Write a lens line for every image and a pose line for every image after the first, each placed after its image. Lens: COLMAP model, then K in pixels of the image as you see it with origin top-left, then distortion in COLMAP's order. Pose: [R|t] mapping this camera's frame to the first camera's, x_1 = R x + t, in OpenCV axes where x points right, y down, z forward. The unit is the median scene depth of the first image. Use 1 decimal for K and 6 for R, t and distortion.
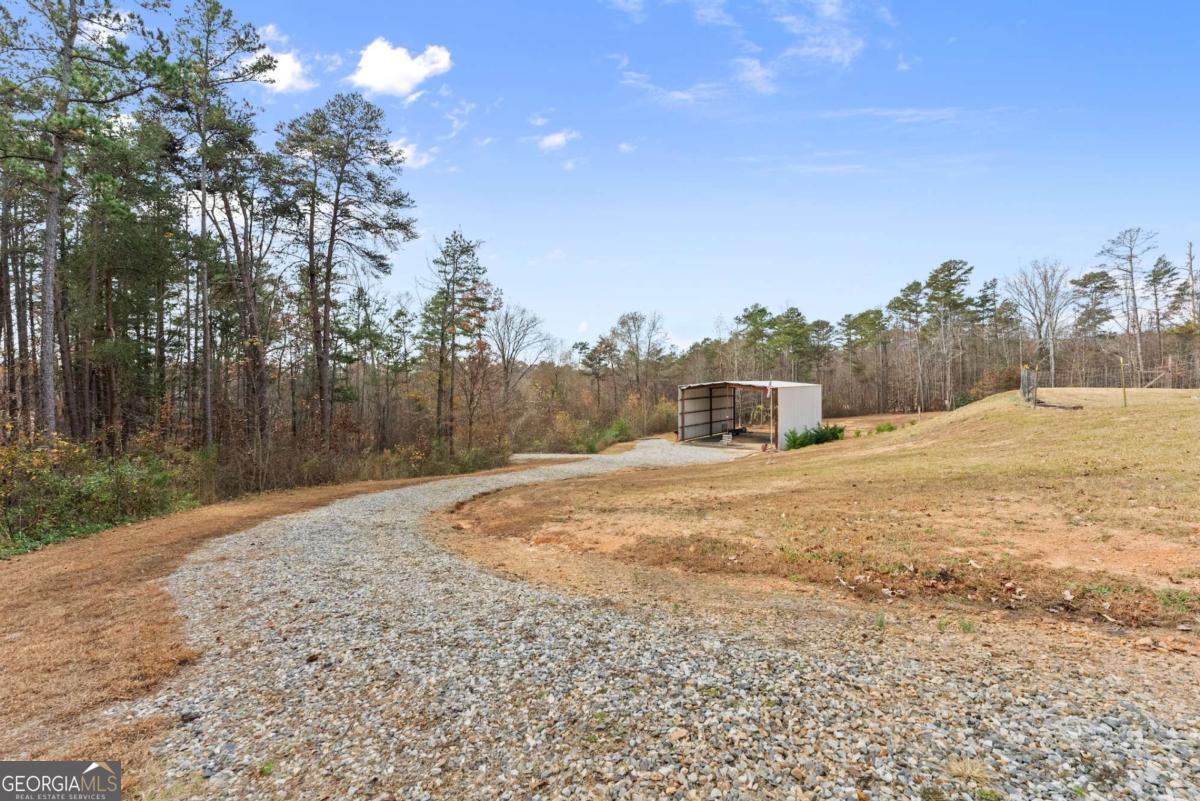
lens RADIAL K [[494.8, 0, 596.9], [0, 494.8, 376.5], [0, 0, 1]] dist [-0.001005, -0.000011]
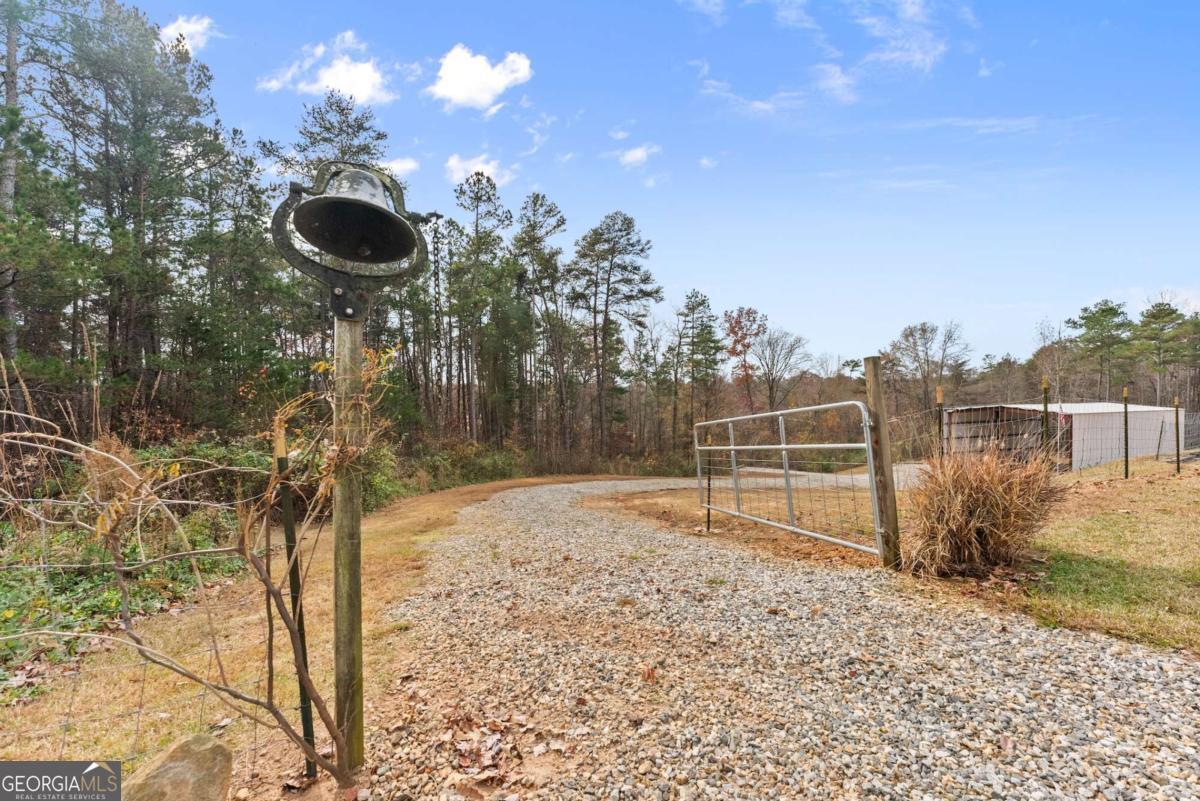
lens RADIAL K [[484.2, 0, 600.0], [0, 484.2, 400.5], [0, 0, 1]] dist [-0.000402, -0.000138]
pose [[0.829627, 0.002413, -0.558313, 0.136997], [0.011426, 0.999708, 0.021299, -0.023223], [0.558201, -0.024050, 0.829357, -0.115233]]
